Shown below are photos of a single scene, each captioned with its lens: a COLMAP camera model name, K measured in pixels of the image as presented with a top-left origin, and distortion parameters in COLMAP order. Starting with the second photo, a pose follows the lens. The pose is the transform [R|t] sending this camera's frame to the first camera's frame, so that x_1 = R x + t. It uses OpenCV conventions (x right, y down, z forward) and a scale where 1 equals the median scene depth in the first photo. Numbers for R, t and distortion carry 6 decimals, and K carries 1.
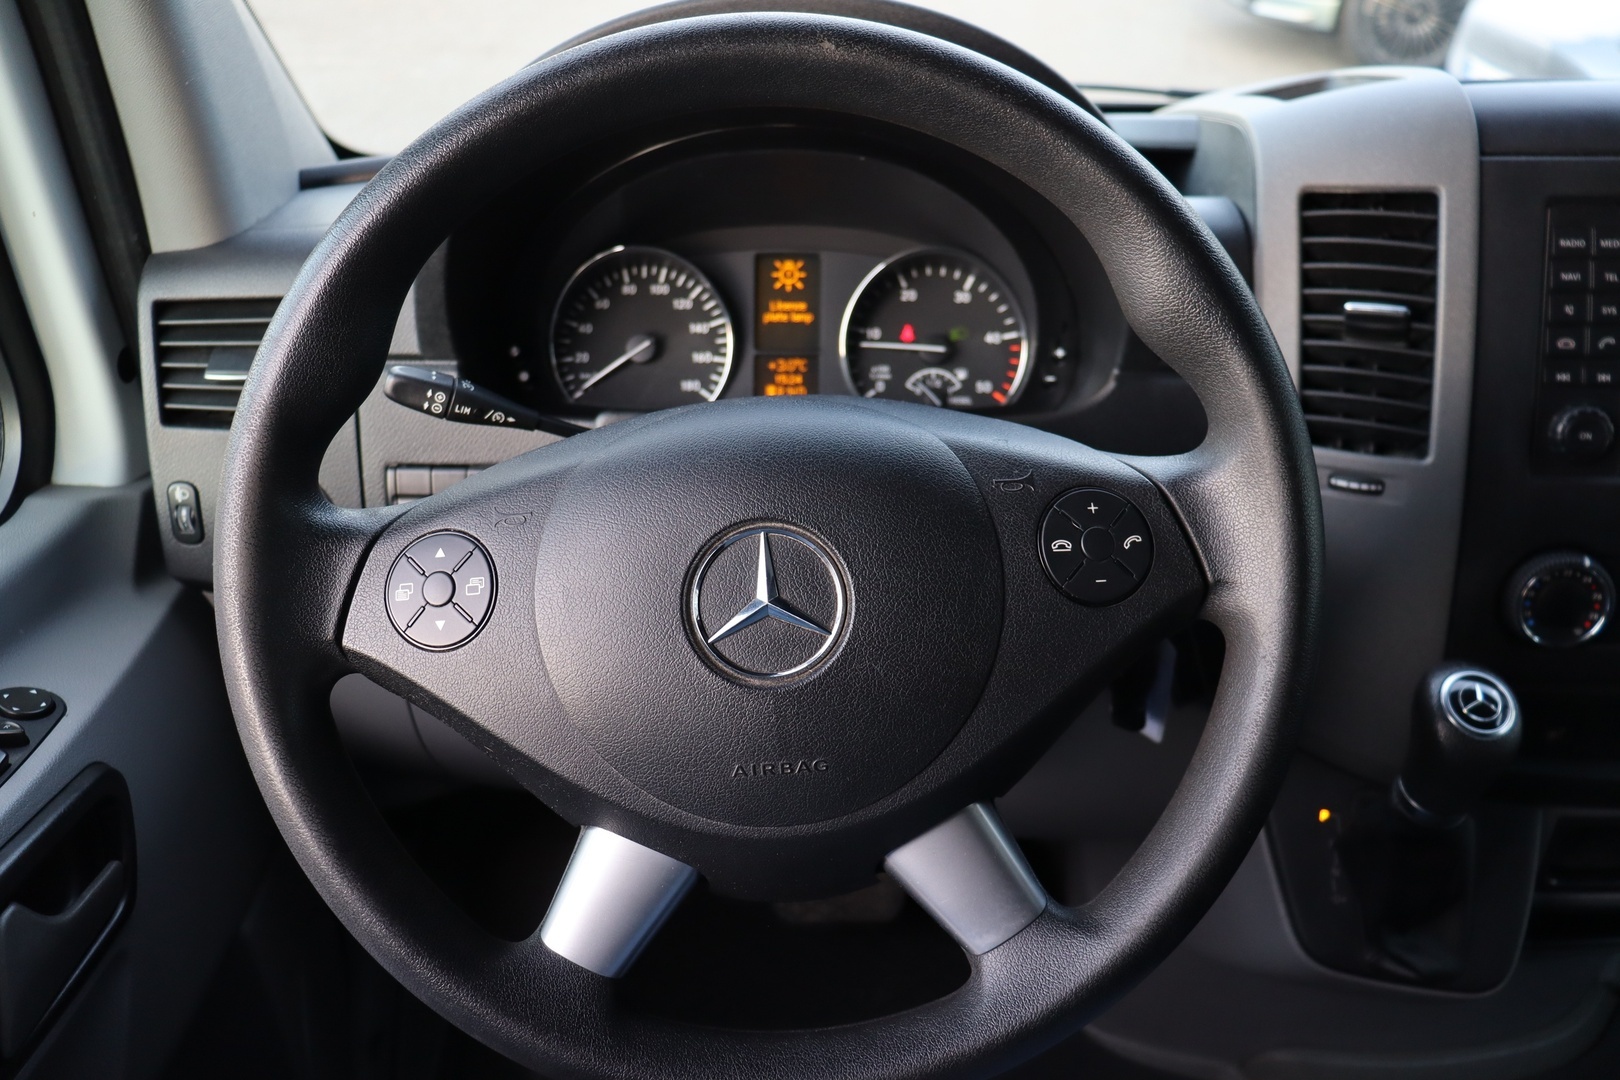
lens RADIAL K [[1369.0, 0, 819.3], [0, 1369.0, 533.6], [0, 0, 1]] dist [-0.157636, 0.133975]
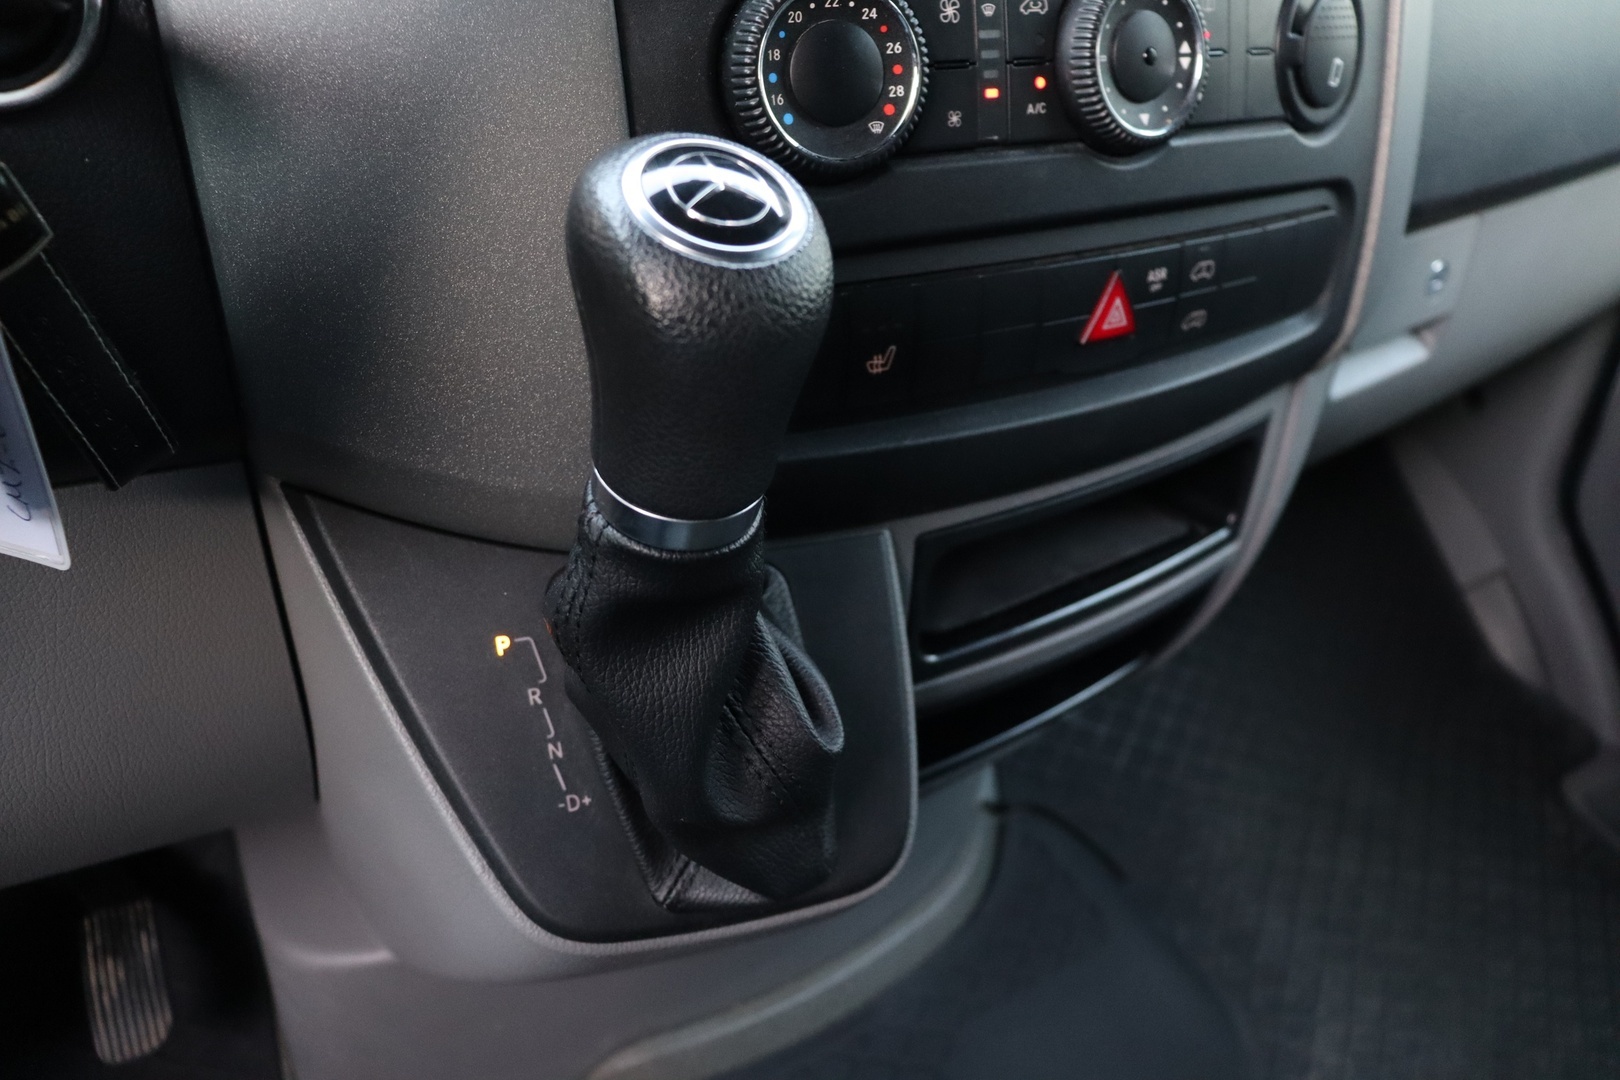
lens RADIAL K [[1369.0, 0, 806.5], [0, 1369.0, 541.6], [0, 0, 1]] dist [-0.157636, 0.133975]
pose [[0.842884, -0.247139, 0.477984, 0.272128], [0.239031, 0.967802, 0.078885, 0.179833], [-0.482089, 0.047762, 0.874819, 0.576071]]
